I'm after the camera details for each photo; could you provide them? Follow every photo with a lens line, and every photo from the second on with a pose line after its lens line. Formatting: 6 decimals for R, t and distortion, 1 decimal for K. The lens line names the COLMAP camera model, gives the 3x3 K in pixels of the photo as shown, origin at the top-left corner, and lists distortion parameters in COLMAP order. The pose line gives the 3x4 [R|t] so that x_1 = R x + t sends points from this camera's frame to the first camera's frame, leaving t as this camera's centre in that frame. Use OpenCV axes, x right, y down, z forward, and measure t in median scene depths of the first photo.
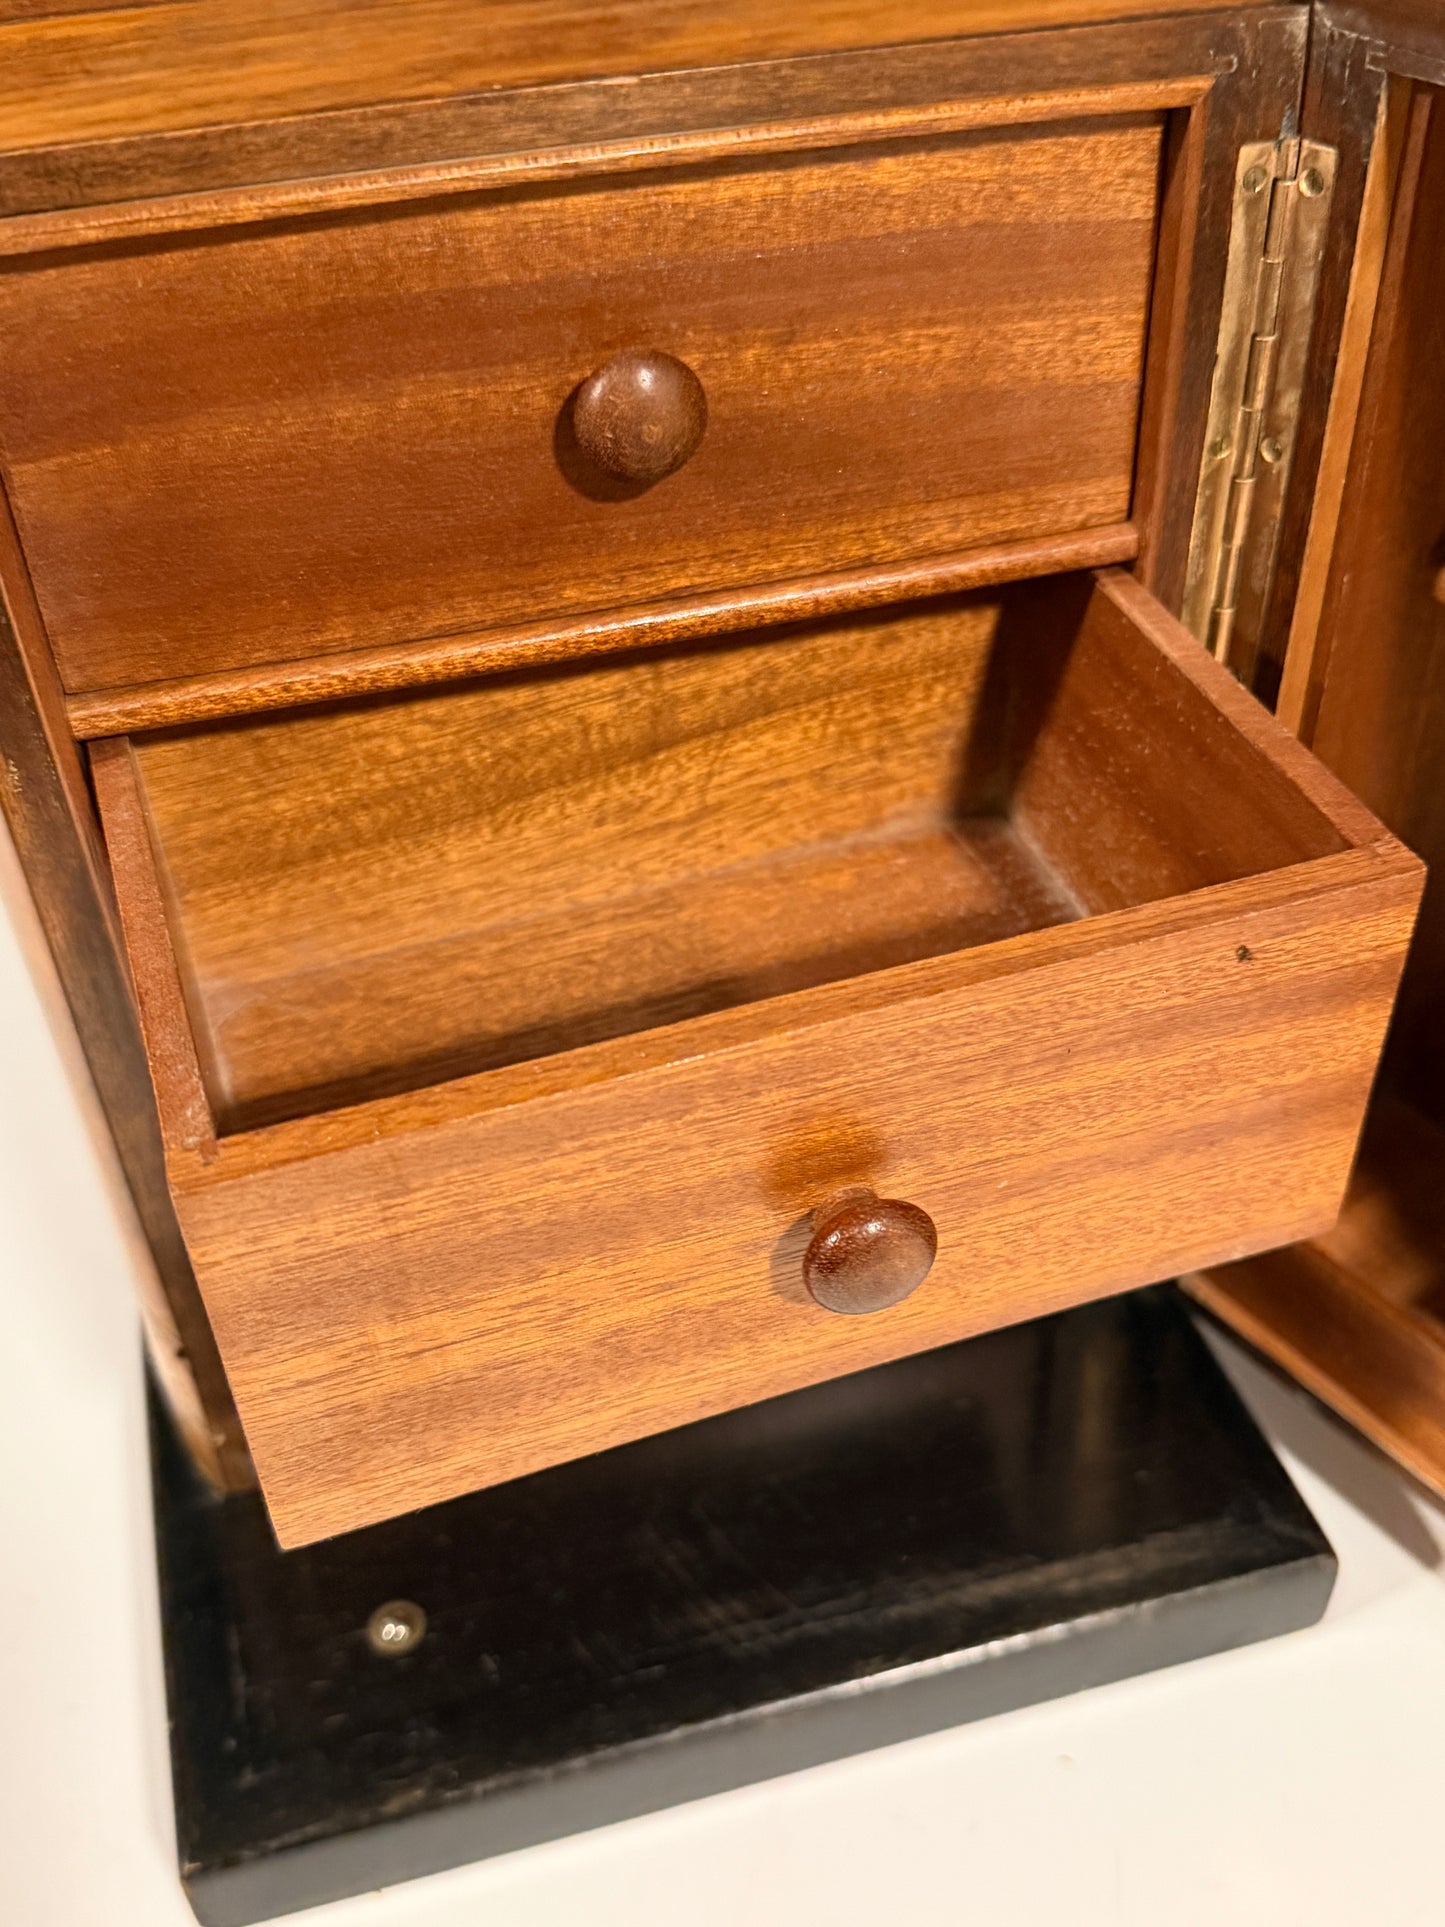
lens RADIAL K [[1997.8, 0, 727.5], [0, 1997.8, 964.7], [0, 0, 1]] dist [-0.010502, 0.000000]
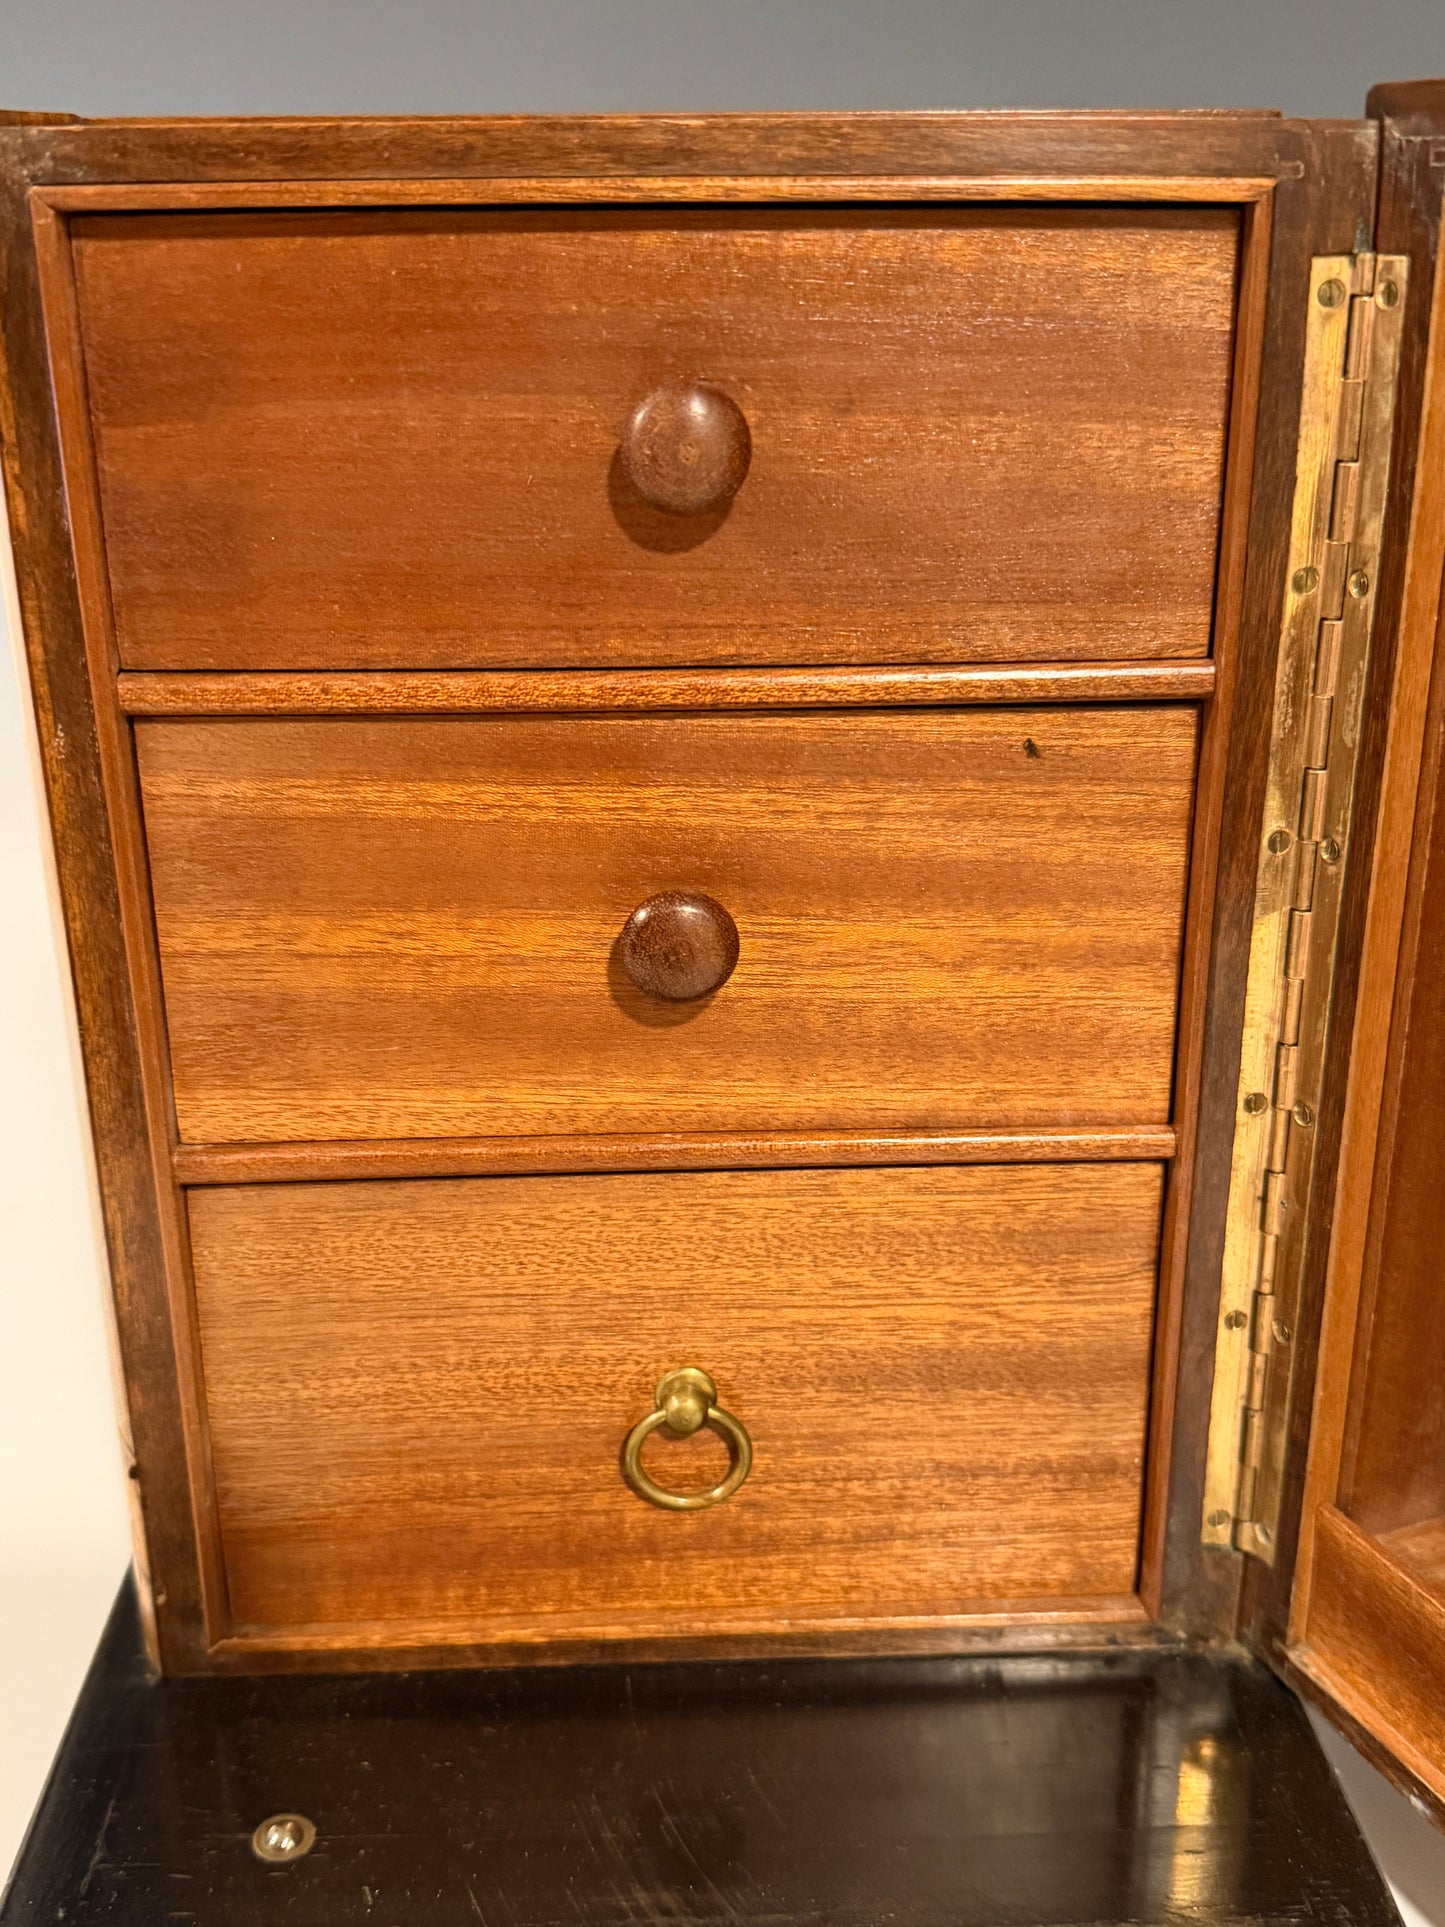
lens RADIAL K [[1997.8, 0, 713.5], [0, 1997.8, 965.0], [0, 0, 1]] dist [-0.010502, 0.000000]
pose [[0.970298, 0.106778, -0.217071, 0.218500], [-0.172585, 0.934325, -0.311850, 0.288188], [0.169516, 0.340051, 0.925003, 0.136413]]
